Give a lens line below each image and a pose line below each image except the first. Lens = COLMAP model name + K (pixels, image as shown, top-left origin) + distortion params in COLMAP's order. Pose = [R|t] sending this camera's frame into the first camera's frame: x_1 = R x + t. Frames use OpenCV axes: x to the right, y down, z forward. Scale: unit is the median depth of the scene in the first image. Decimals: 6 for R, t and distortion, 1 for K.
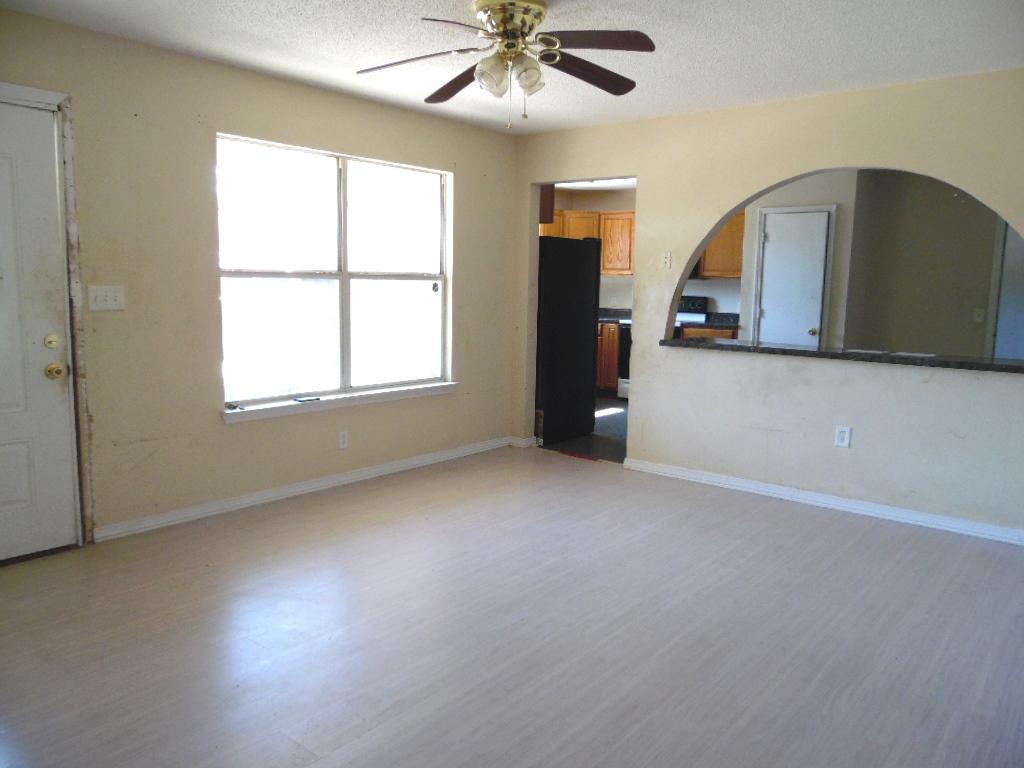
lens RADIAL K [[754.9, 0, 512.0], [0, 754.9, 384.0], [0, 0, 1]] dist [-0.039285, 0.062544]
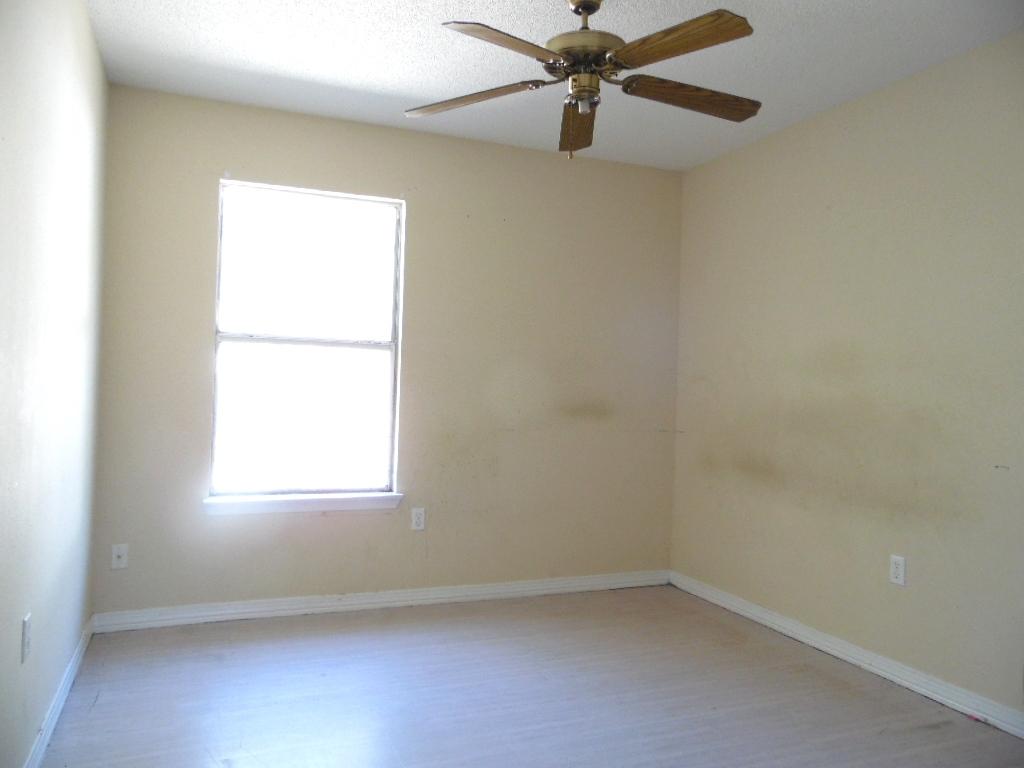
lens RADIAL K [[763.0, 0, 540.5], [0, 763.0, 363.8], [0, 0, 1]] dist [-0.004271, -0.001379]
pose [[0.886674, 0.028365, -0.461525, 0.360604], [-0.092709, 0.988755, -0.117343, -0.050630], [0.453007, 0.146832, 0.879332, 0.418048]]
